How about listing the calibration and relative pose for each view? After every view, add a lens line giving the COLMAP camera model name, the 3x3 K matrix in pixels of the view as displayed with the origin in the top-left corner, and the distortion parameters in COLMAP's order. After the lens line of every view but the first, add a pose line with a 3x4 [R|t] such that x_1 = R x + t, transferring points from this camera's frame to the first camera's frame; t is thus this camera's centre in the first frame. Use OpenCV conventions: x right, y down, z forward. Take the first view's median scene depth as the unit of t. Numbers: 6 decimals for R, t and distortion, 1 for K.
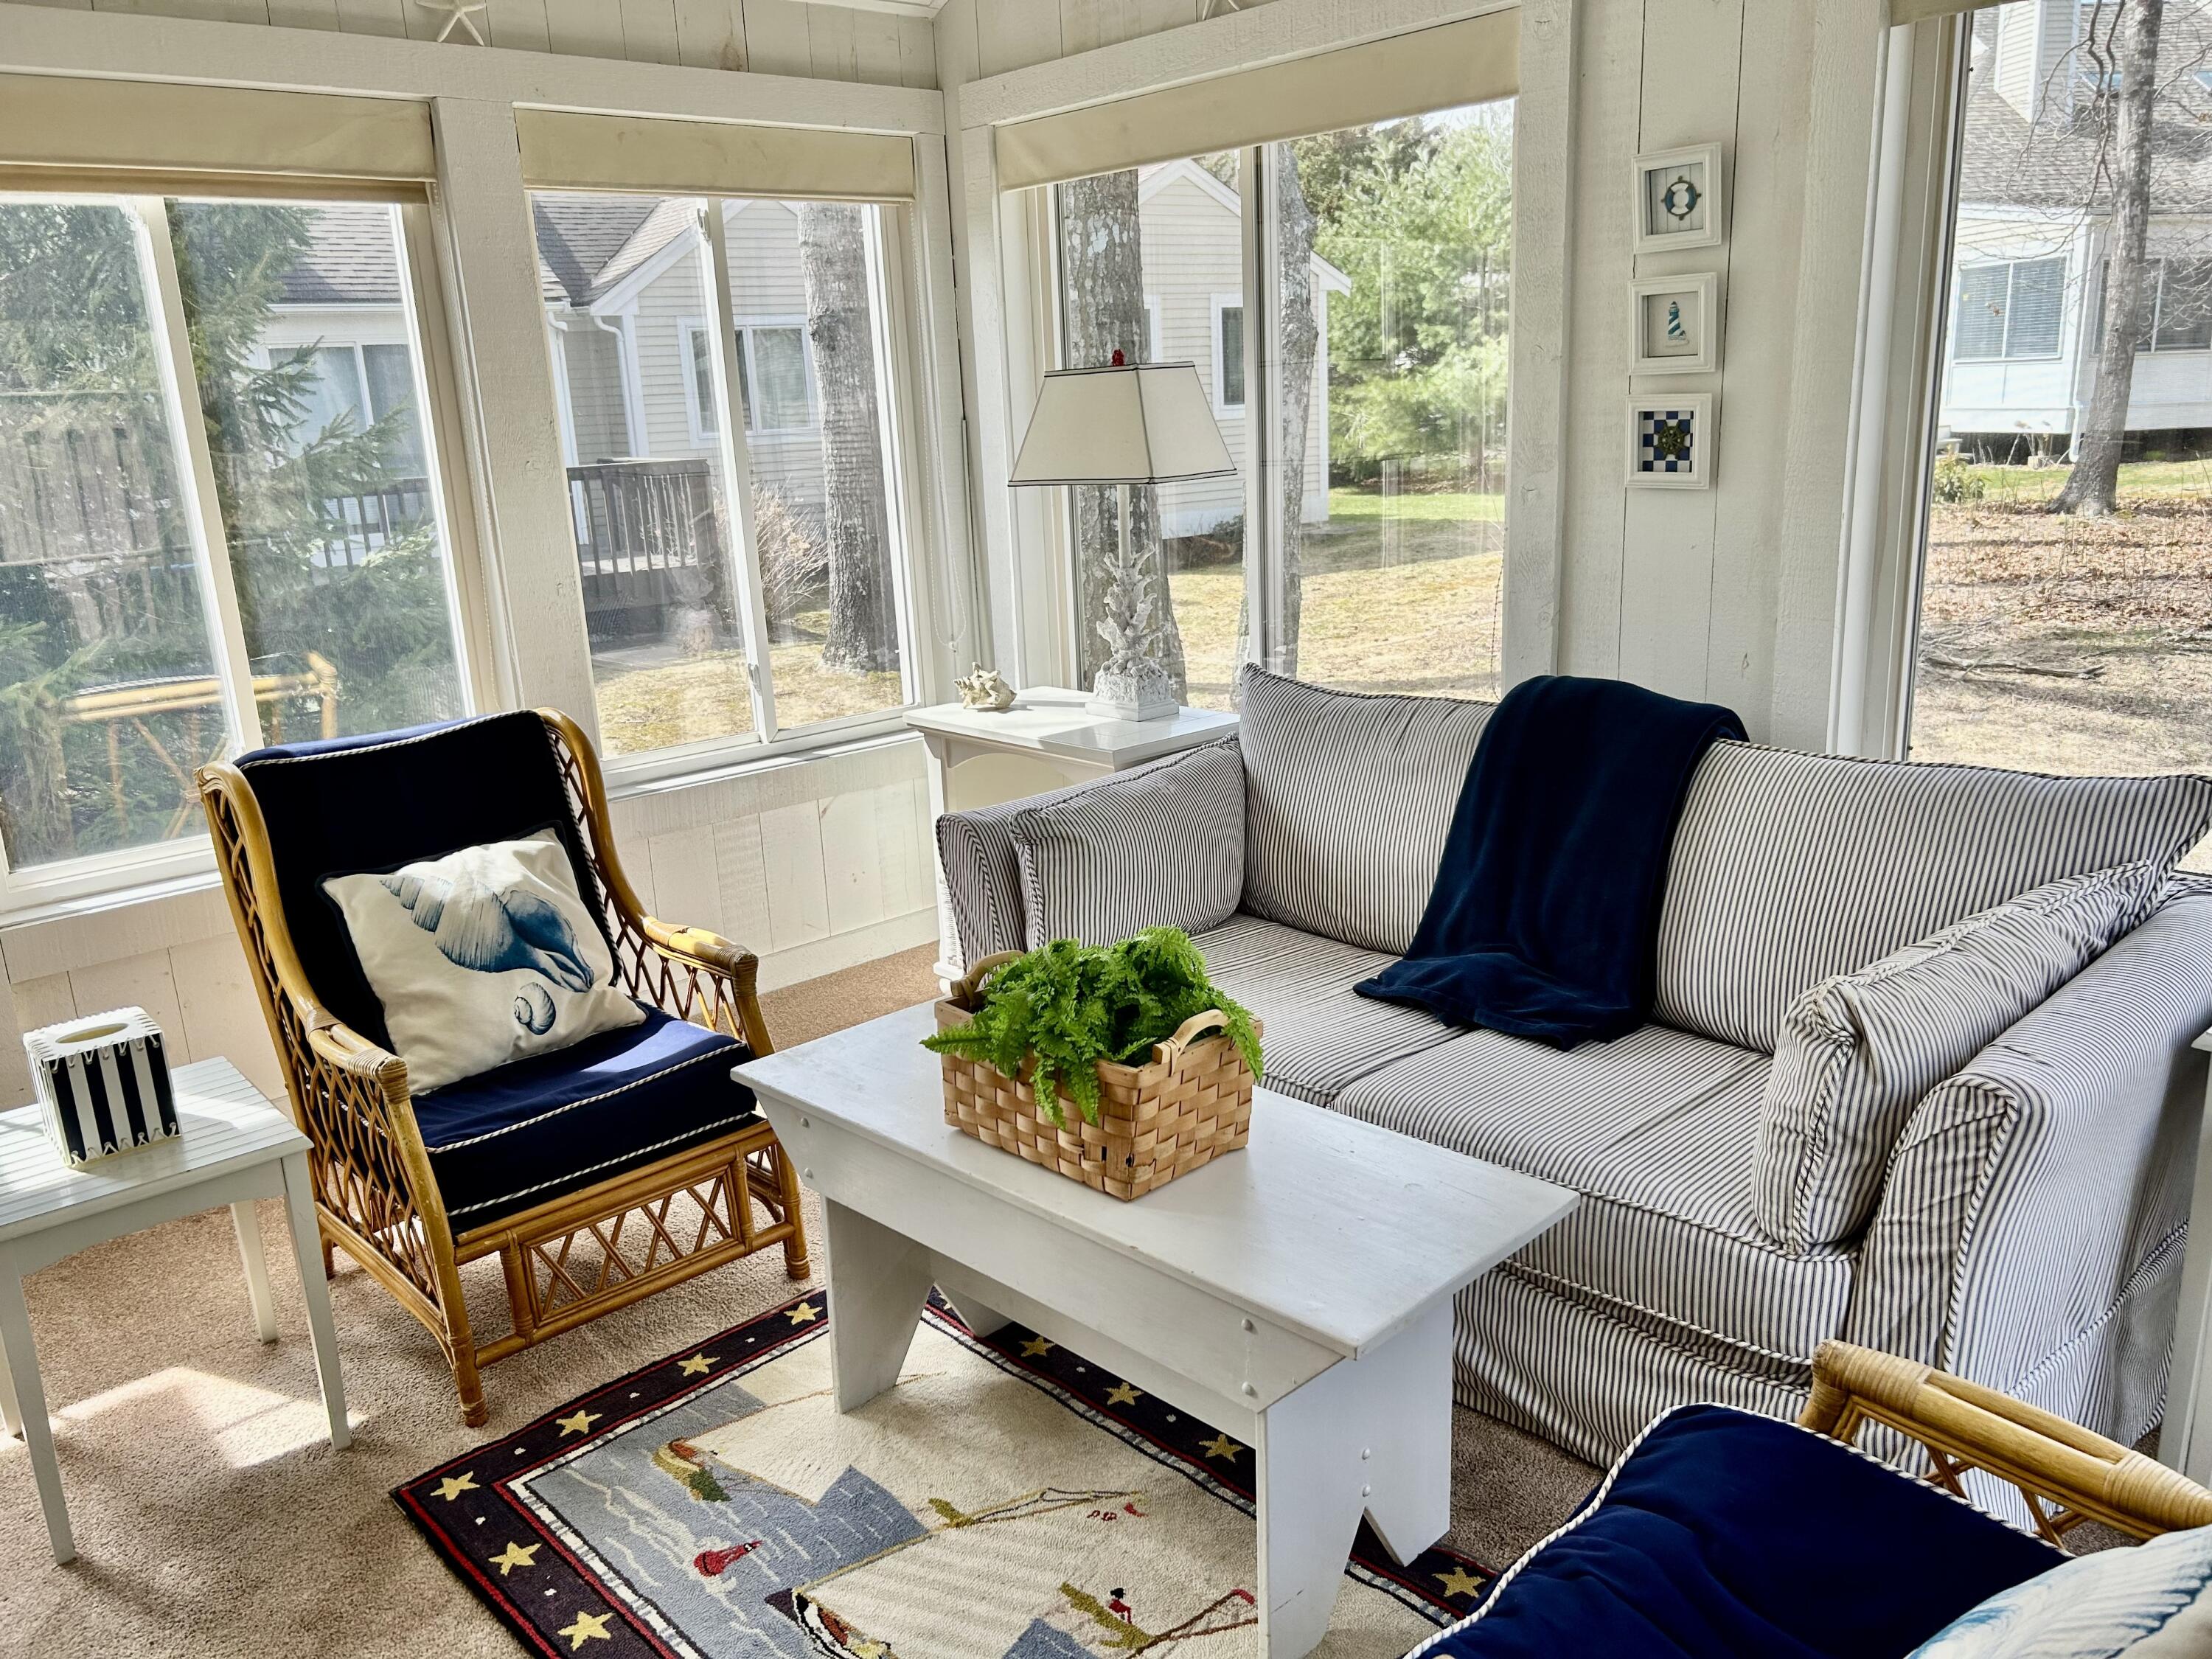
lens RADIAL K [[1679.8, 0, 1106.0], [0, 1679.8, 829.5], [0, 0, 1]] dist [0.039690, -0.043085]
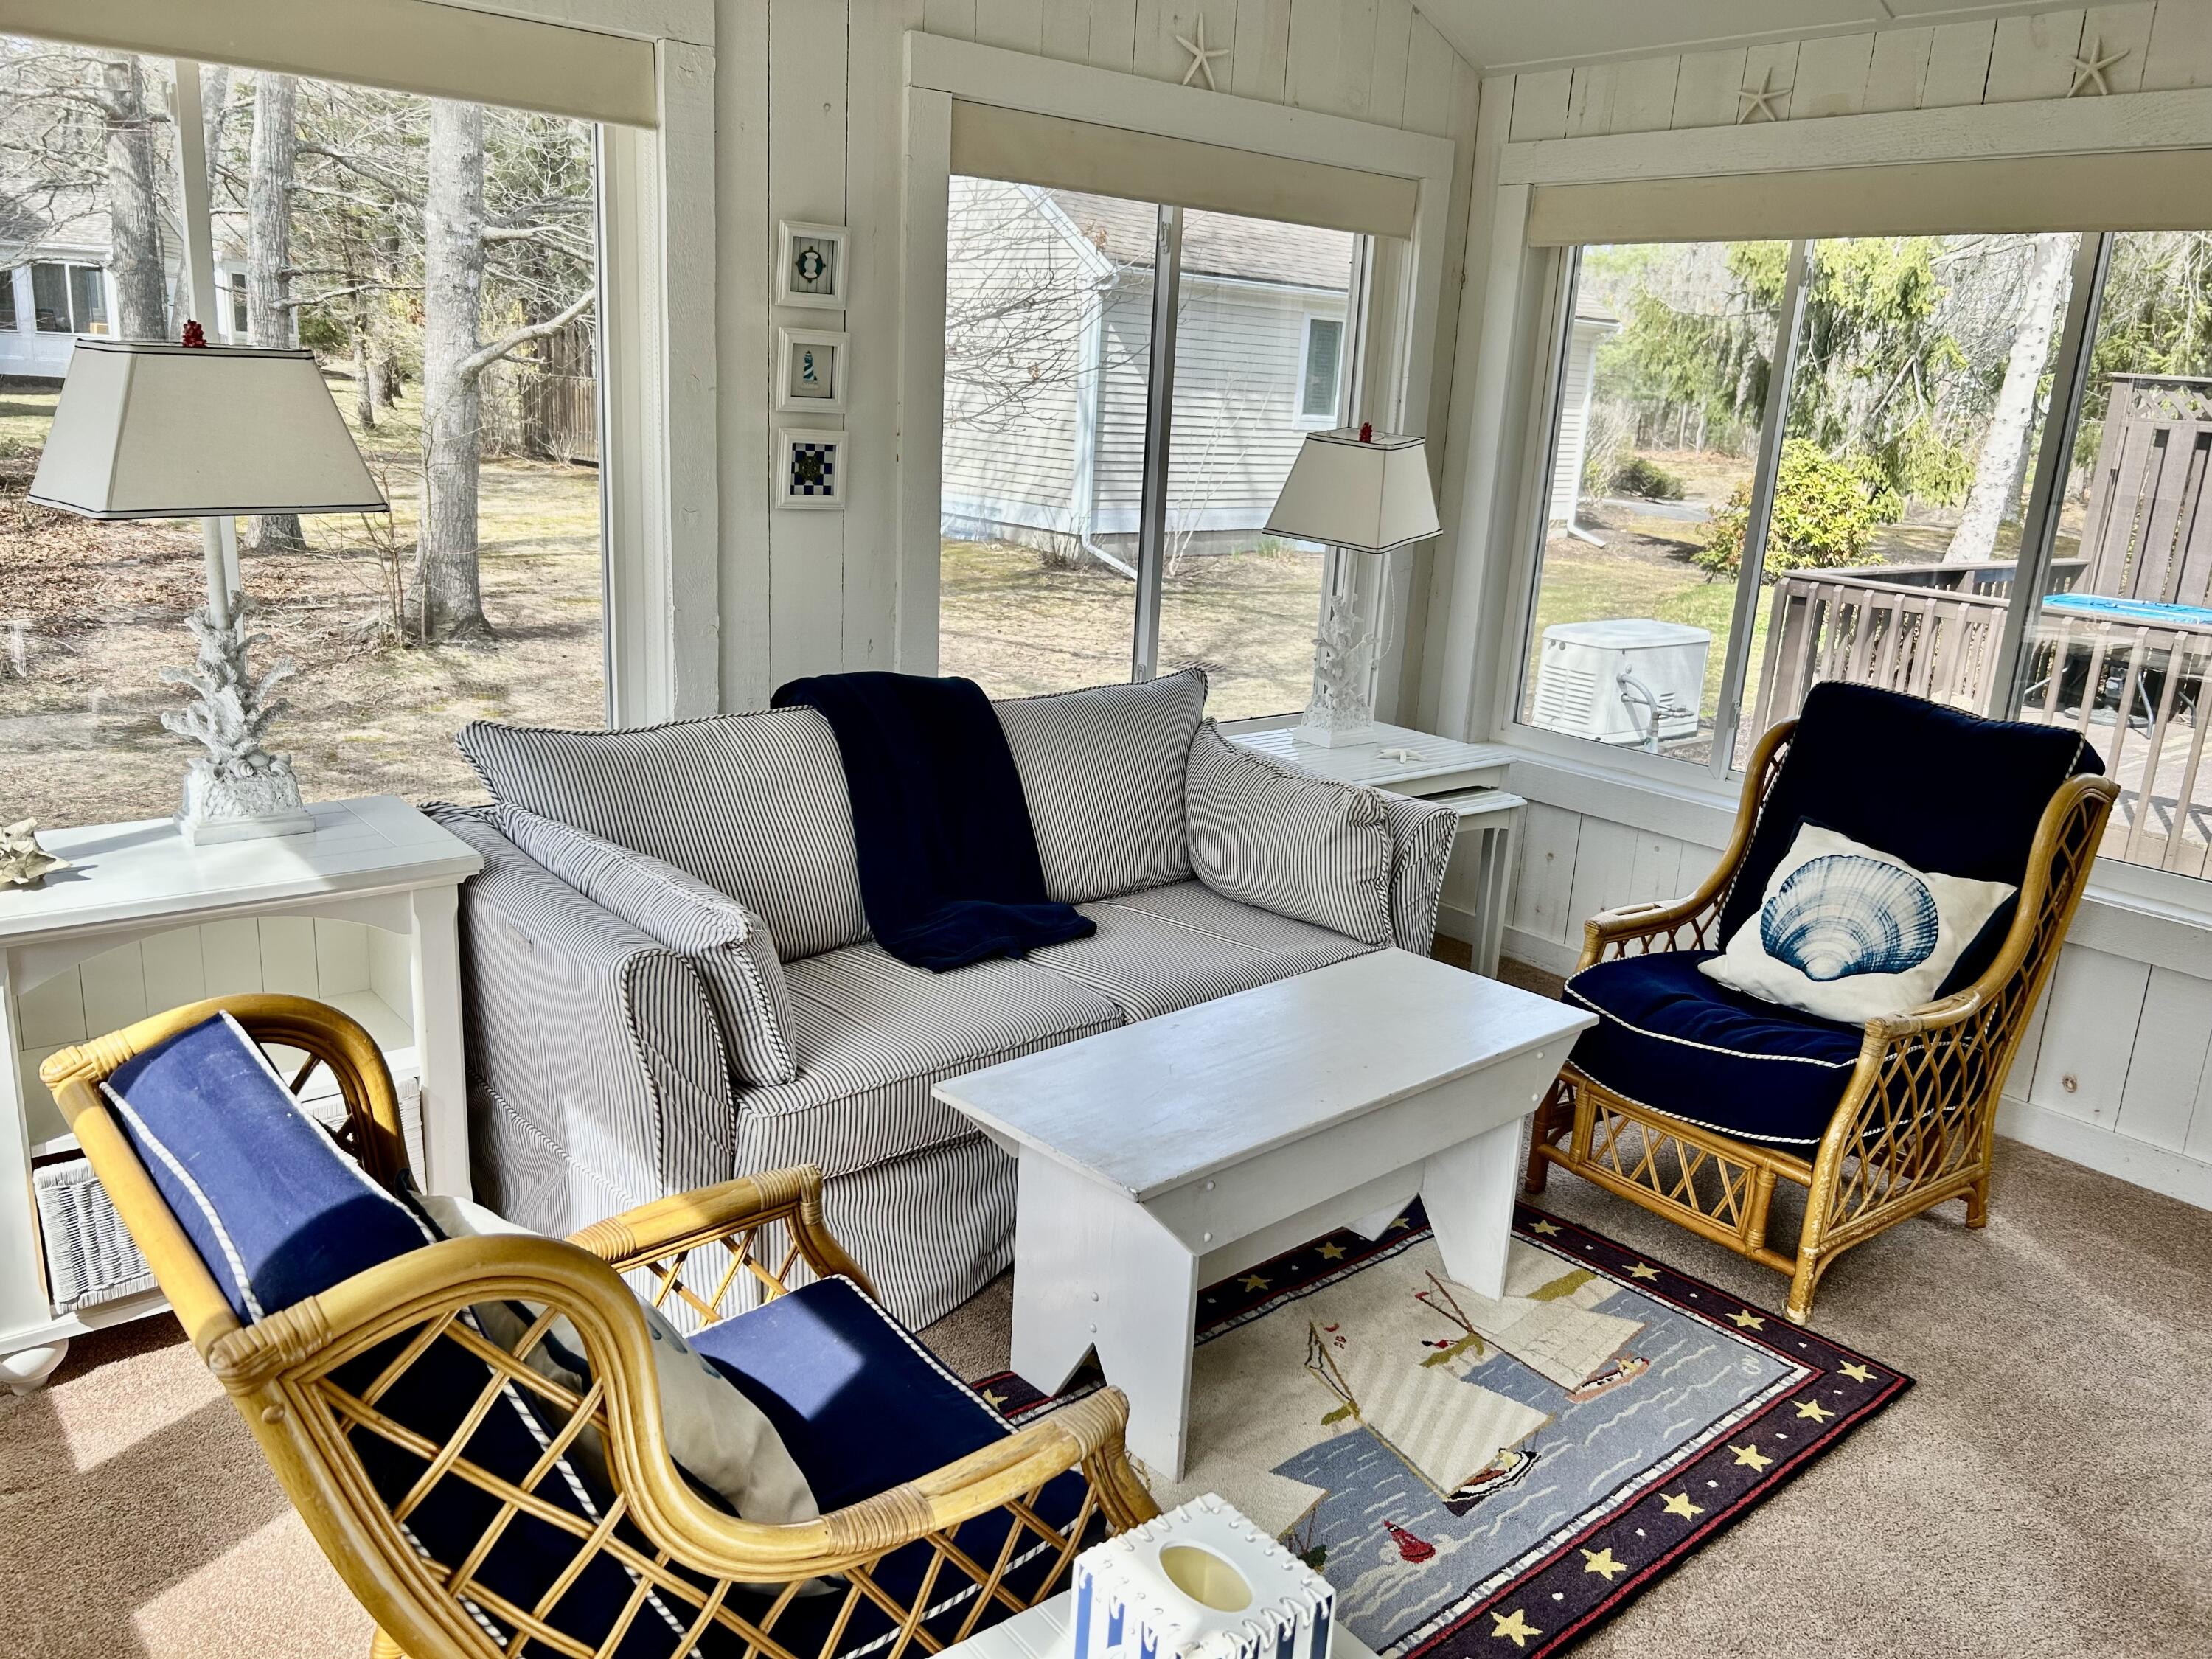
lens RADIAL K [[1679.8, 0, 1106.0], [0, 1679.8, 829.5], [0, 0, 1]] dist [0.039690, -0.043085]
pose [[0.034447, -0.211297, 0.976815, -0.871635], [0.195242, 0.959985, 0.200771, -0.185456], [-0.980150, 0.183800, 0.074322, 0.761808]]
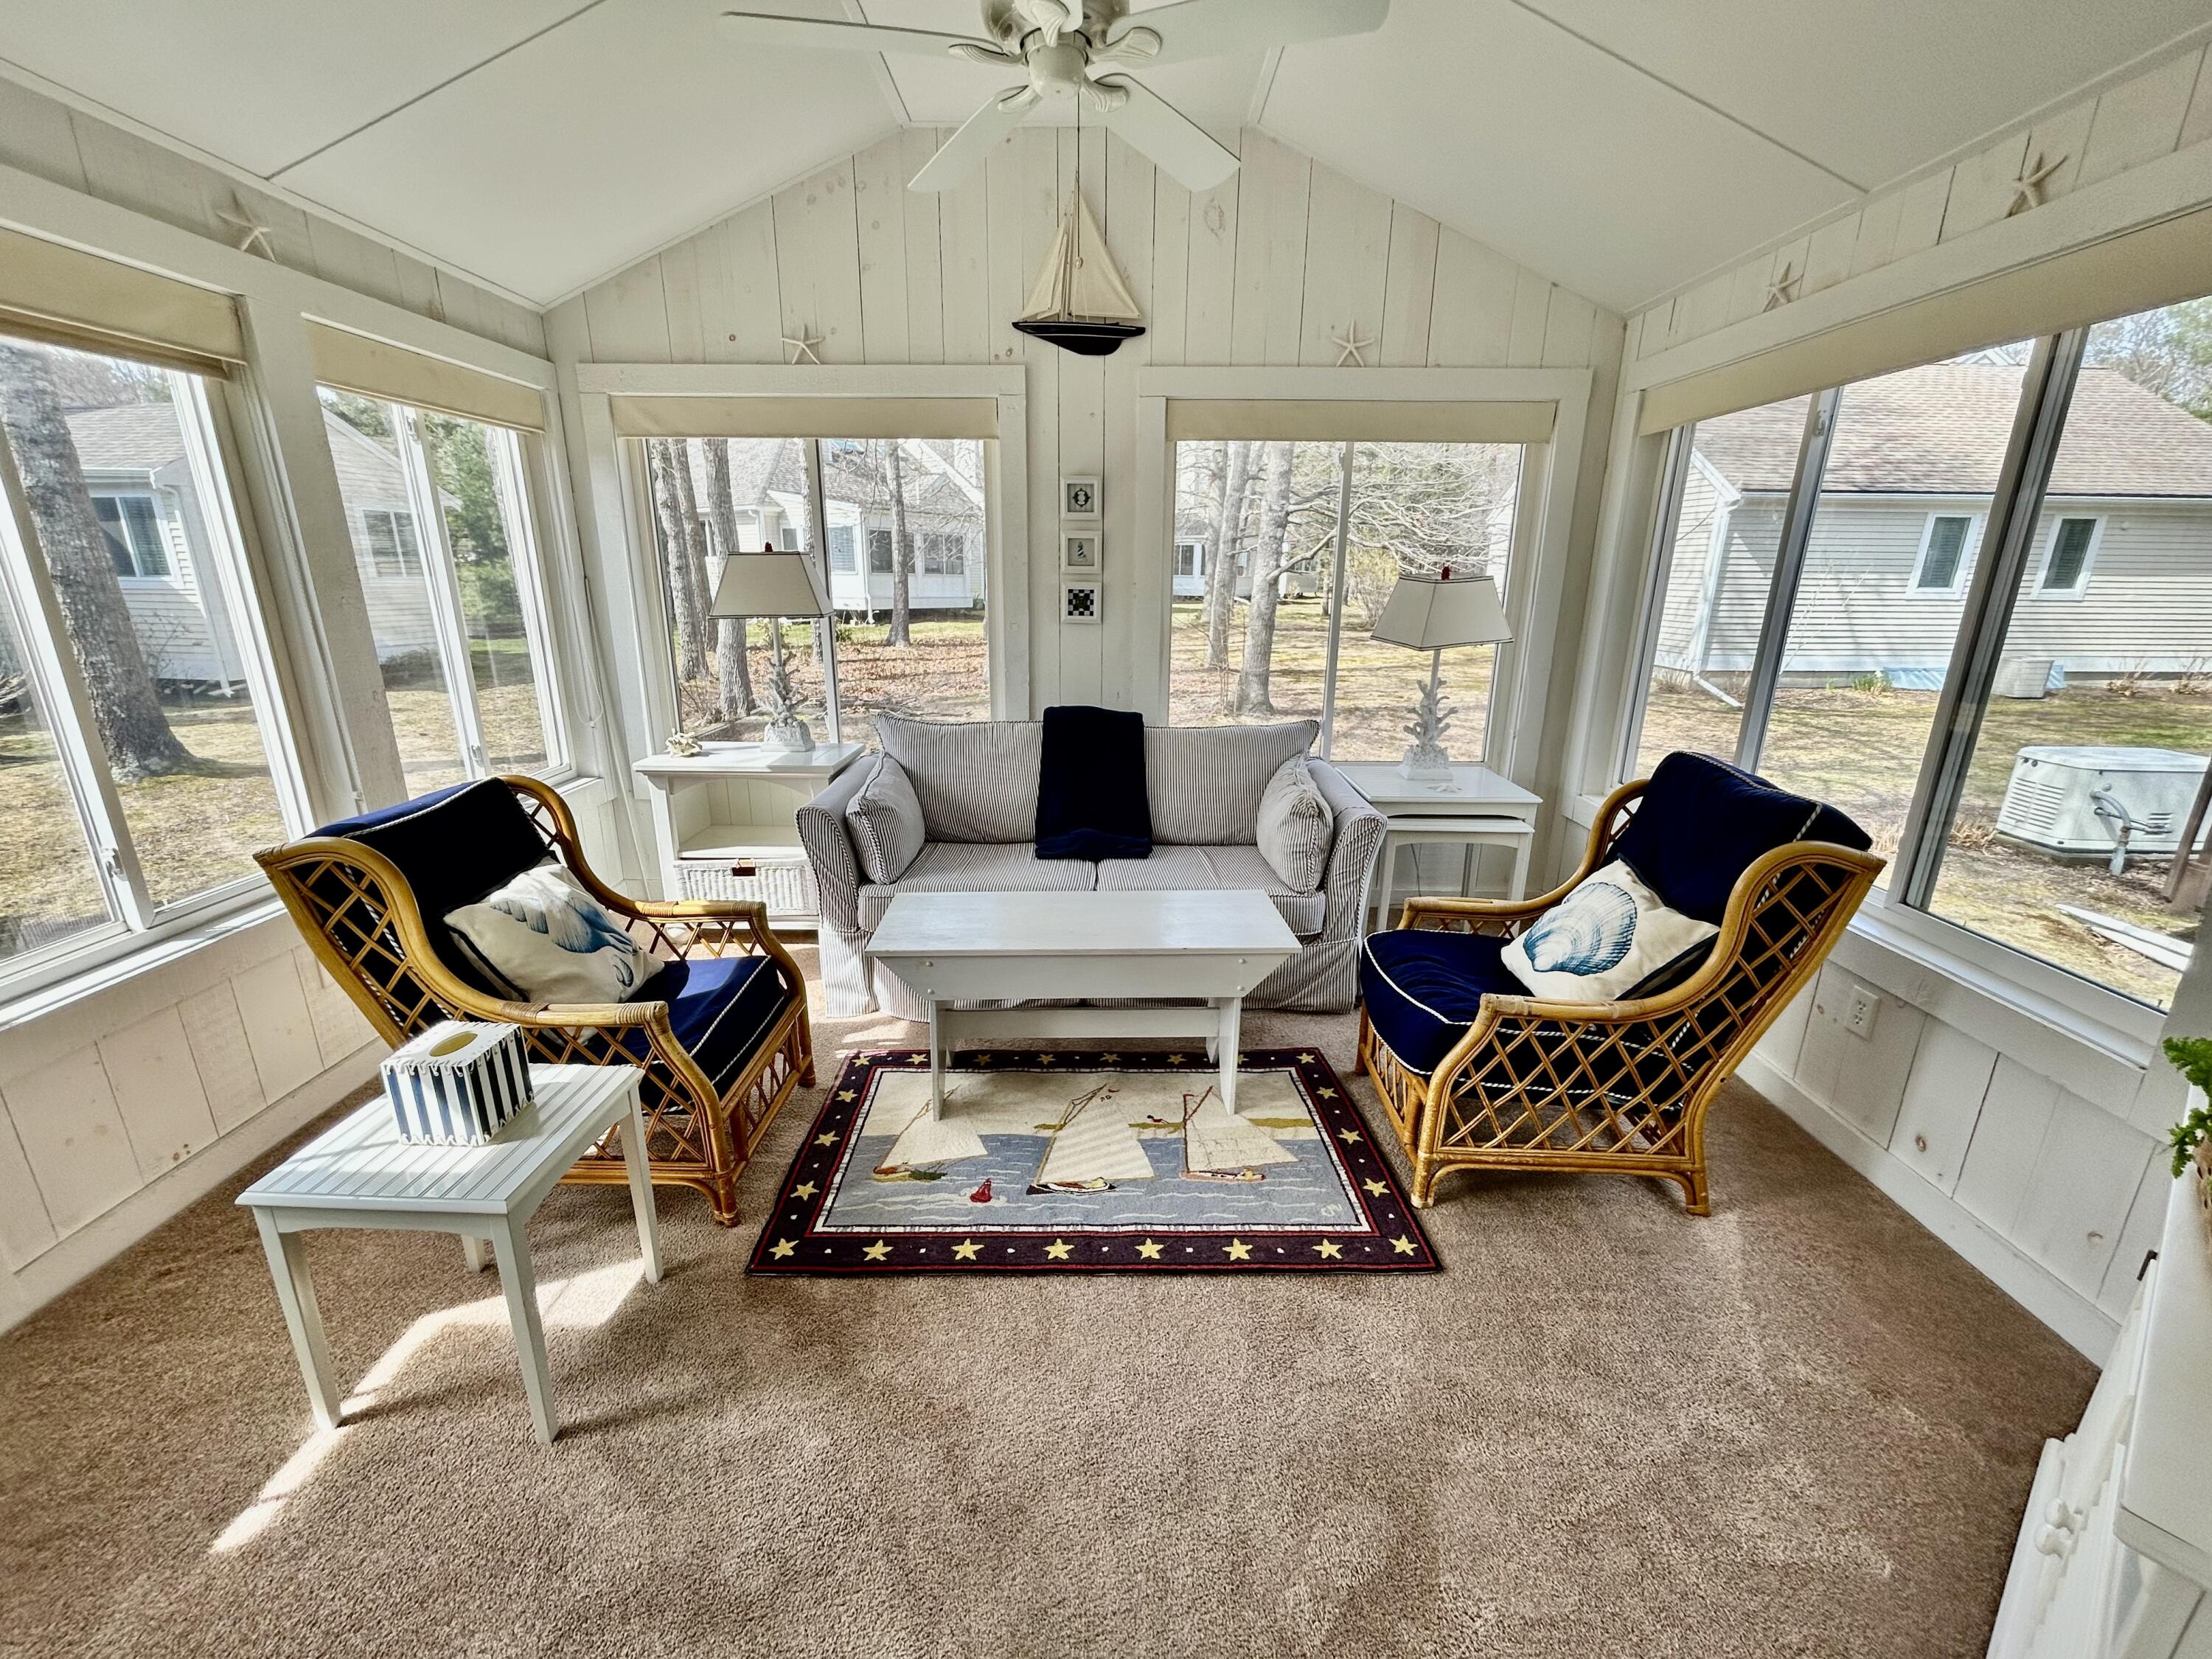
lens RADIAL K [[891.5, 0, 1101.8], [0, 891.5, 822.9], [0, 0, 1]] dist [-0.001875, -0.000050]
pose [[0.676043, -0.151779, 0.721061, -0.578716], [0.147592, 0.986618, 0.069301, -0.012153], [-0.721930, 0.059572, 0.689397, 0.156423]]
